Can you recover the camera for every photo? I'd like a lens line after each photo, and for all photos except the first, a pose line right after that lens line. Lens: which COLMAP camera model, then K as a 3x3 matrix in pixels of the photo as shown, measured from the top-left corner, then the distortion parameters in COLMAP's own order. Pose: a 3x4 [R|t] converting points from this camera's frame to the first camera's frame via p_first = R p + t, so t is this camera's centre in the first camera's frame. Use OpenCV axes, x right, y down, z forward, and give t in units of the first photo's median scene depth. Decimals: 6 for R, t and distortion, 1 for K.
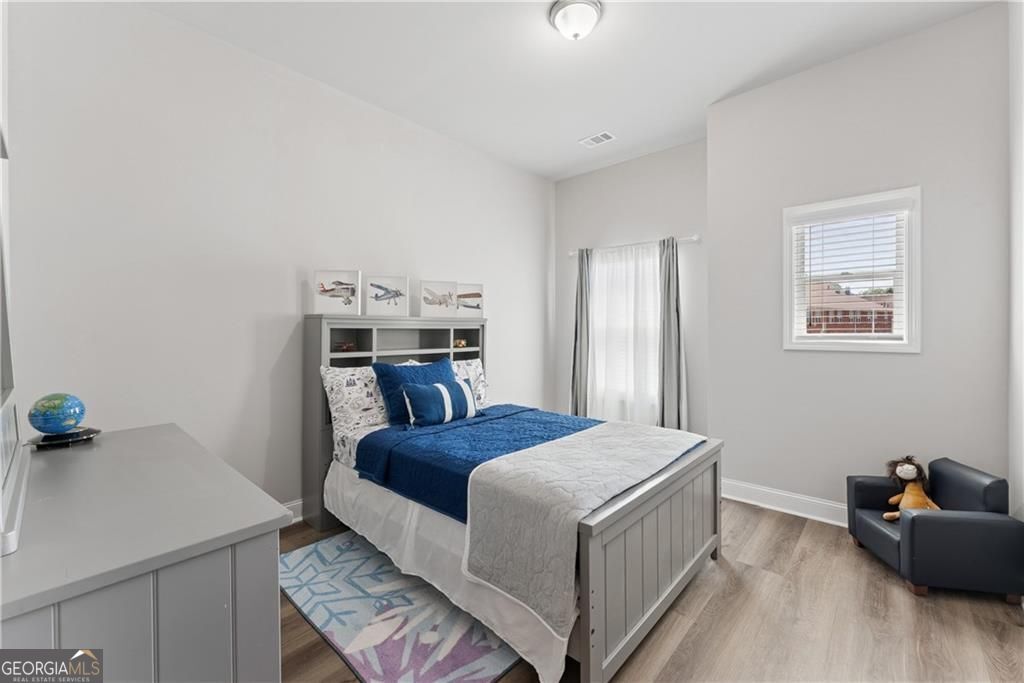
lens RADIAL K [[417.5, 0, 512.5], [0, 417.5, 334.2], [0, 0, 1]] dist [-0.009062, 0.000165]
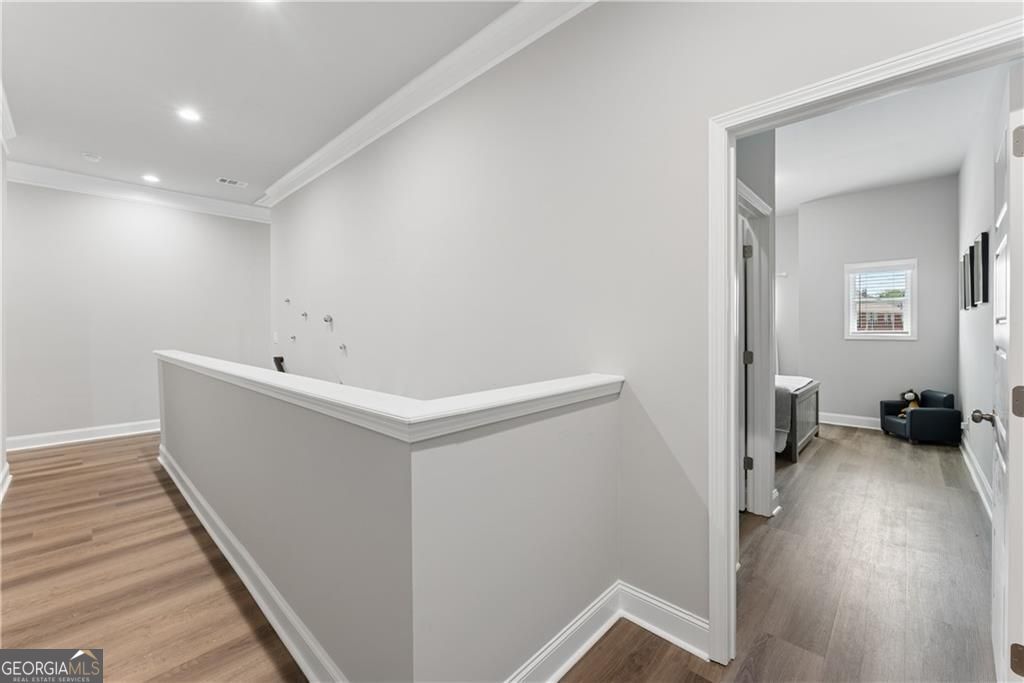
lens RADIAL K [[417.5, 0, 511.2], [0, 417.5, 336.3], [0, 0, 1]] dist [-0.009062, 0.000165]
pose [[0.999685, 0.000618, -0.025089, -0.976773], [-0.000590, 0.999999, 0.001118, 0.027107], [0.025090, -0.001103, 0.999685, -1.105949]]
